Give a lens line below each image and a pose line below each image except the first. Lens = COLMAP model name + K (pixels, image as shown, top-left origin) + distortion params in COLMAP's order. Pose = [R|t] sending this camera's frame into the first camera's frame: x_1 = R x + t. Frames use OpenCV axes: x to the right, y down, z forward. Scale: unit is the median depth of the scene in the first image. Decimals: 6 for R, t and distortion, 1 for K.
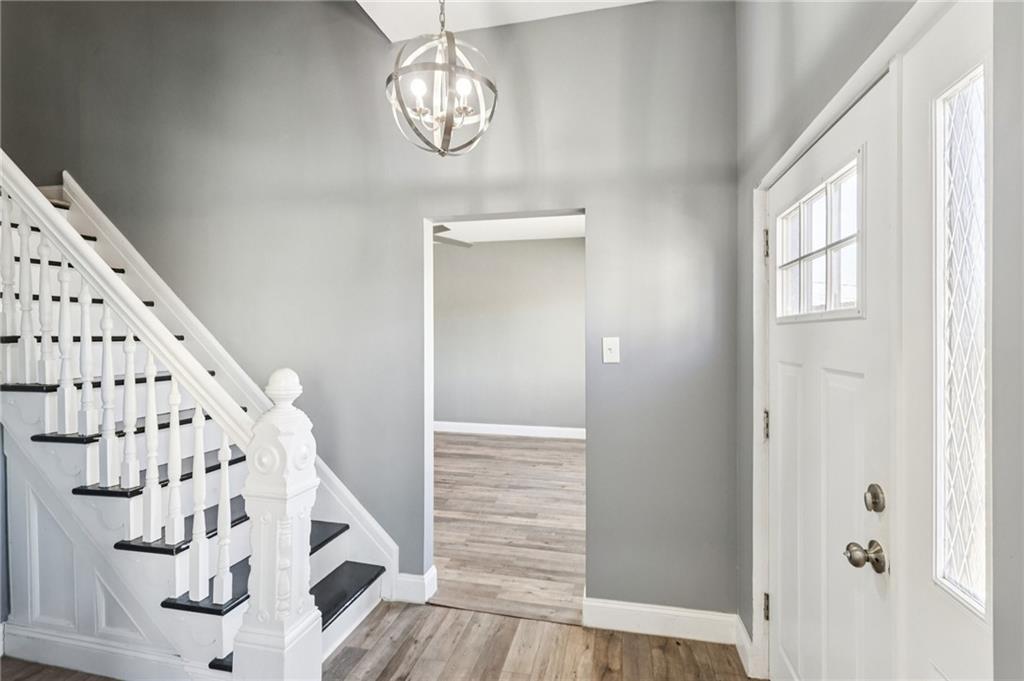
lens RADIAL K [[481.5, 0, 512.9], [0, 481.5, 327.5], [0, 0, 1]] dist [-0.000813, -0.000119]
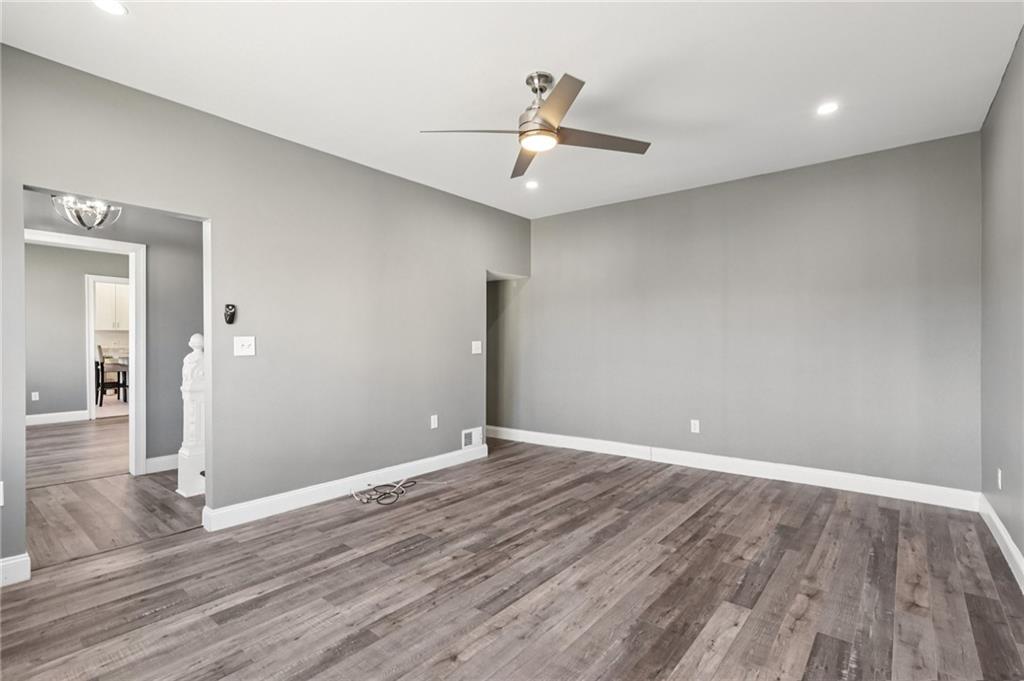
lens RADIAL K [[477.2, 0, 512.0], [0, 477.2, 340.5], [0, 0, 1]] dist [-0.000128, 0.000094]
pose [[-0.439854, 0.000451, -0.898069, 0.412640], [0.006333, 0.999977, -0.002599, 0.069718], [0.898047, -0.006830, -0.439846, 1.616946]]
